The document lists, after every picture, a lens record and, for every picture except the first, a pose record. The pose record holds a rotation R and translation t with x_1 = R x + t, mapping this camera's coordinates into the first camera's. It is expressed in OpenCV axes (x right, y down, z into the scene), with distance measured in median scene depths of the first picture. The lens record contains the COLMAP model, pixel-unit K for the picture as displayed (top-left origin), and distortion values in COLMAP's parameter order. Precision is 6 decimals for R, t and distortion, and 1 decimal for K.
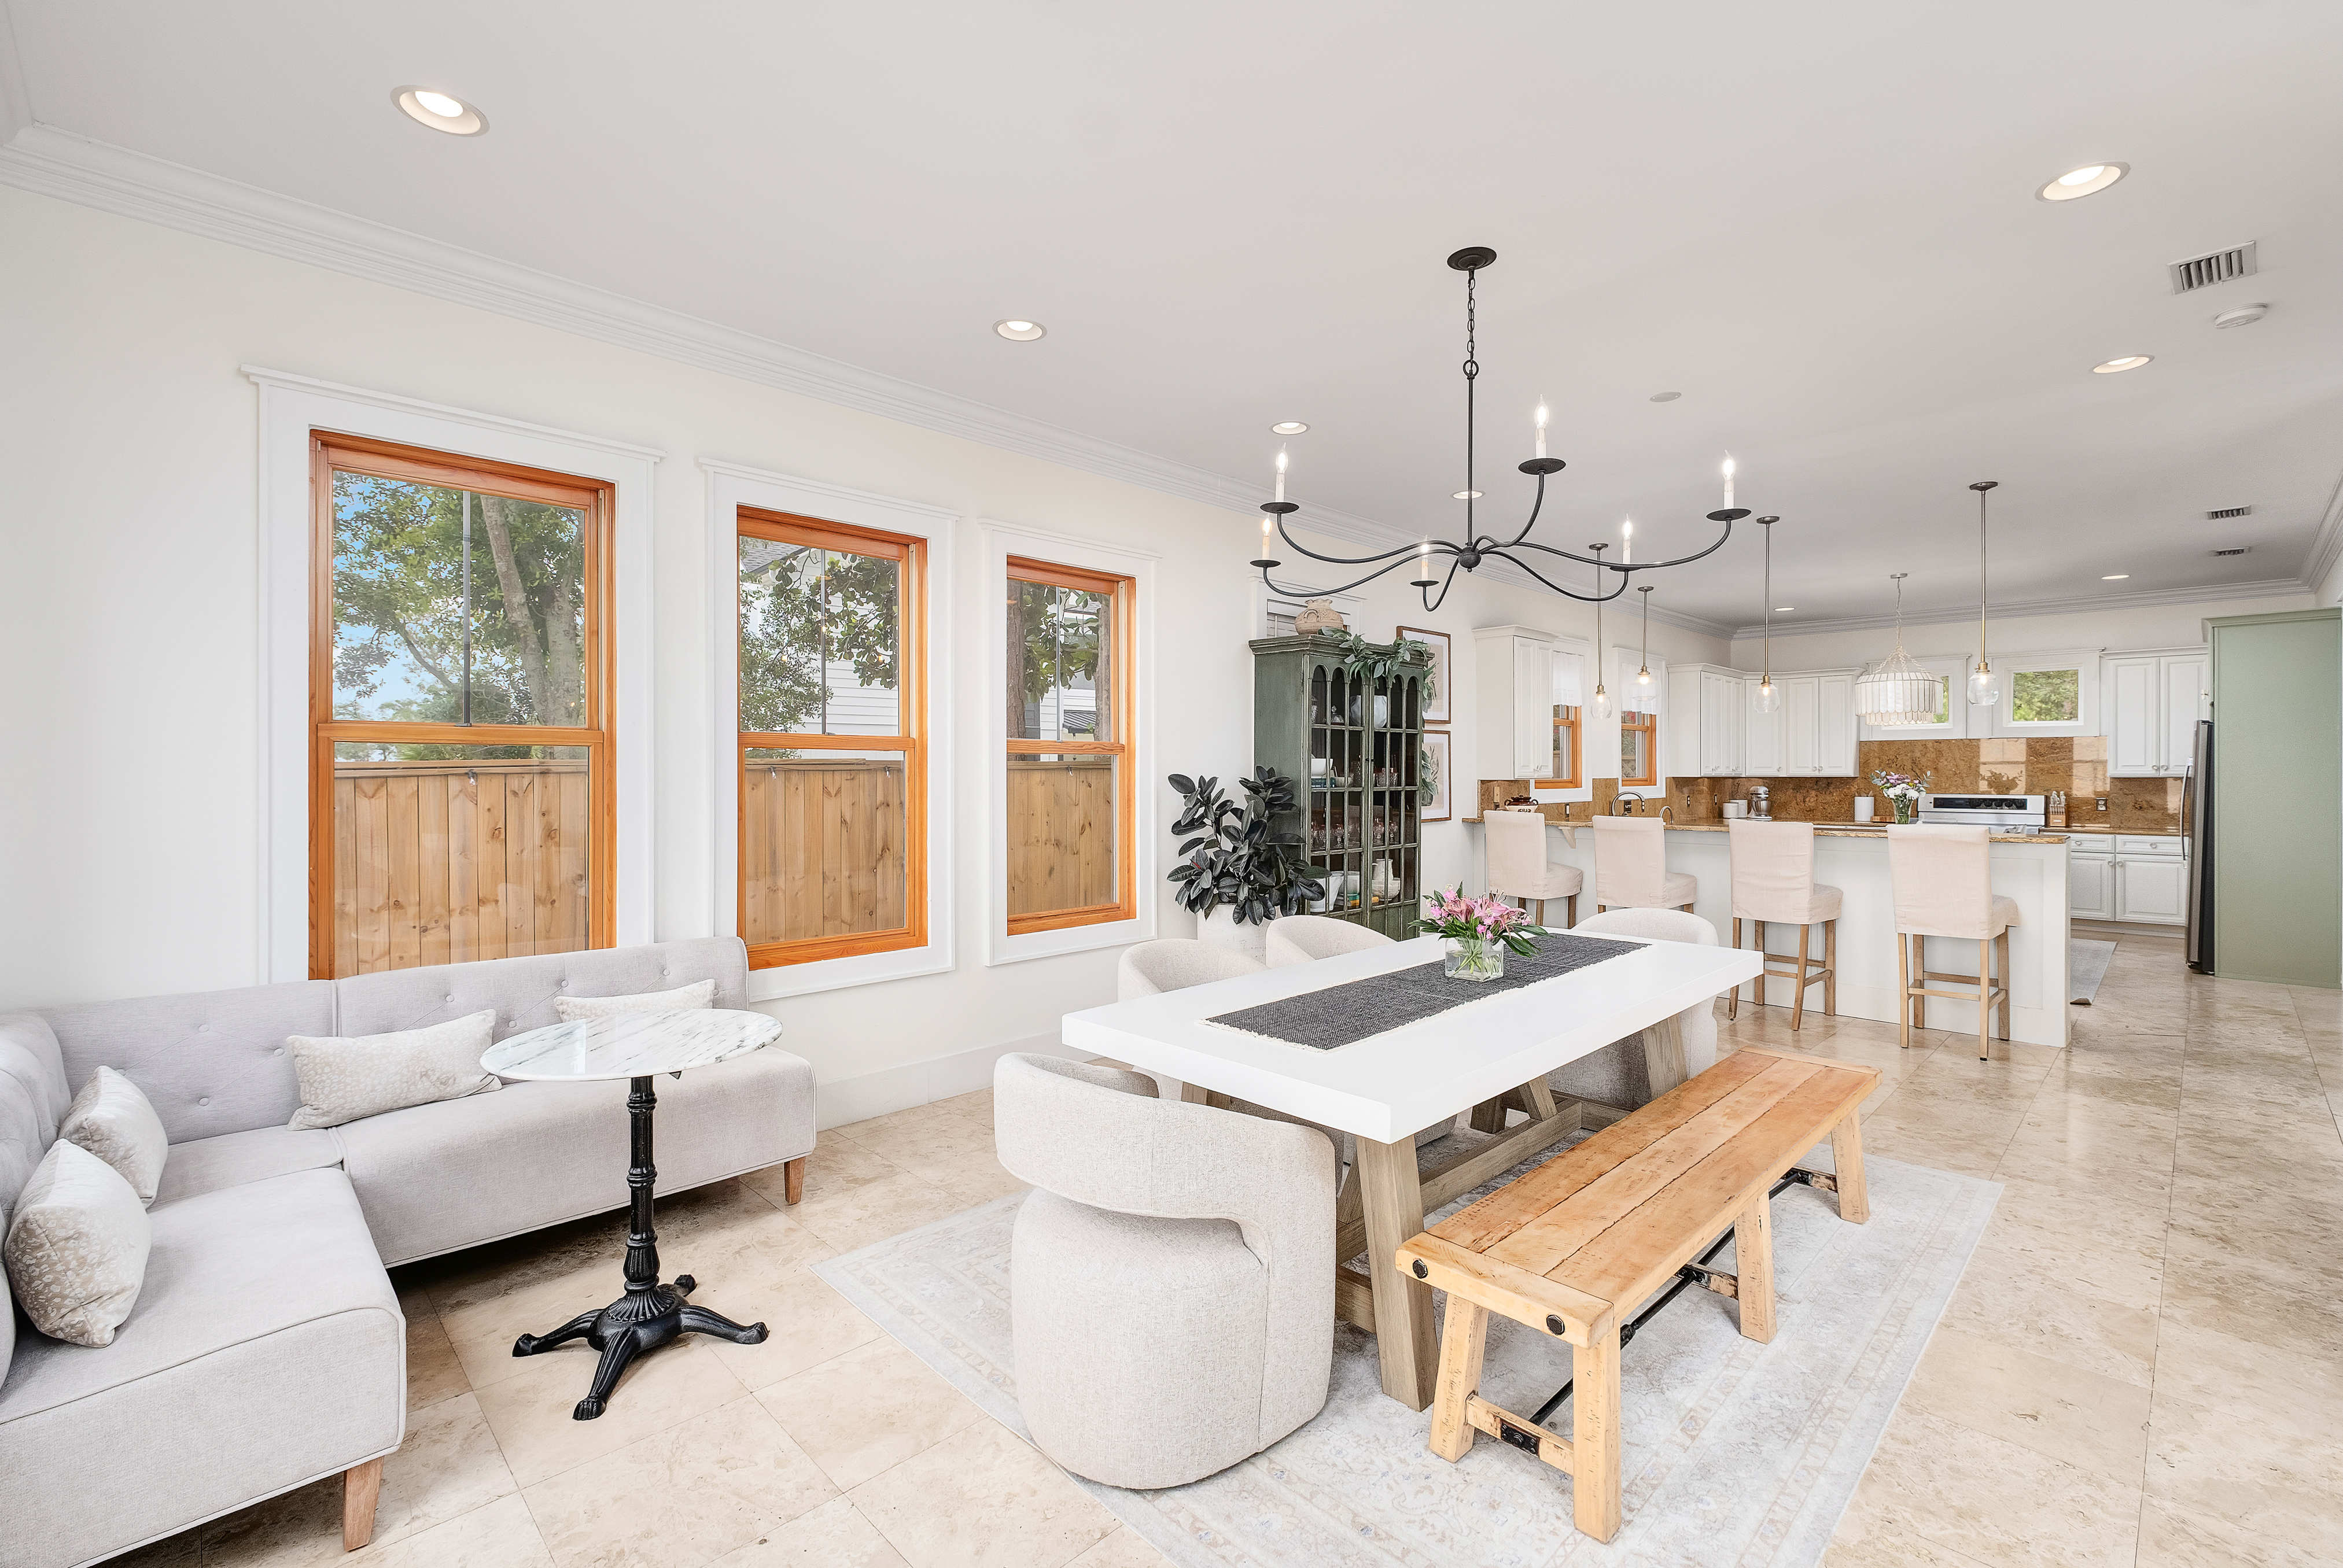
lens RADIAL K [[1015.1, 0, 1169.2], [0, 1015.1, 779.3], [0, 0, 1]] dist [-0.004760, -0.000994]
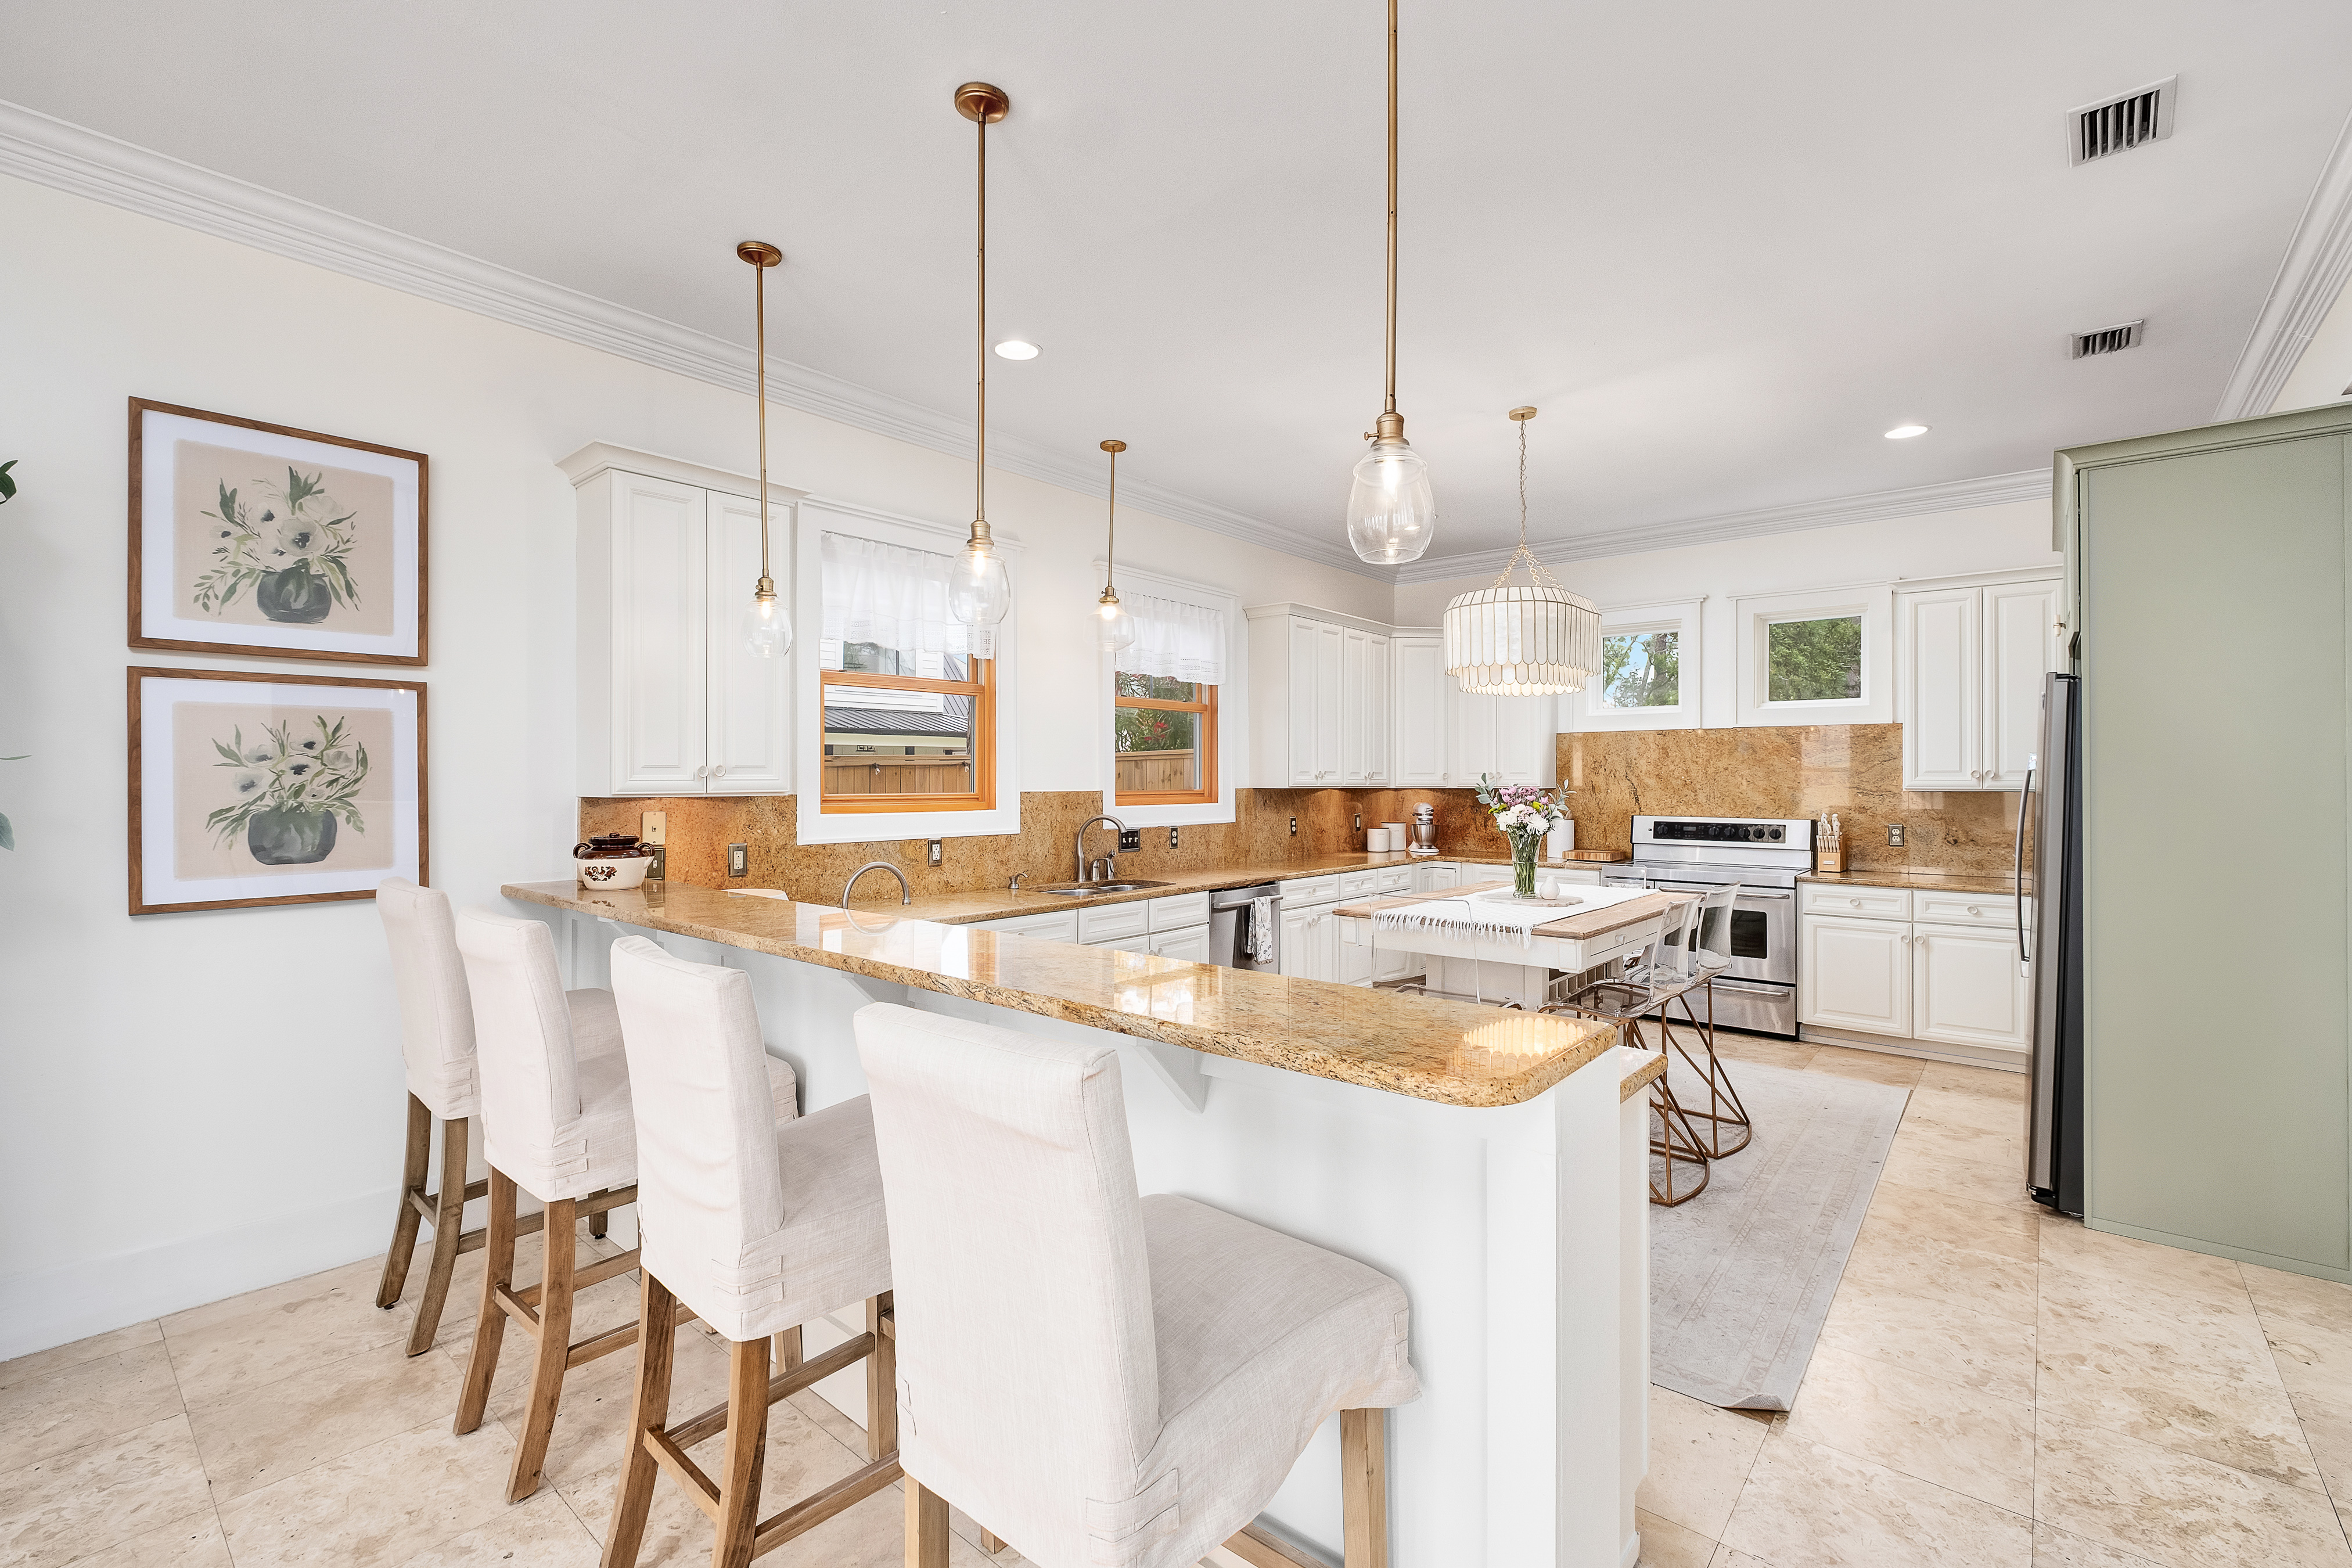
lens RADIAL K [[1022.8, 0, 1177.3], [0, 1022.8, 782.0], [0, 0, 1]] dist [0.004339, 0.000267]
pose [[0.995768, 0.001830, 0.091884, 0.436145], [-0.001367, 0.999986, -0.005108, -0.003219], [-0.091892, 0.004961, 0.995757, 0.427948]]
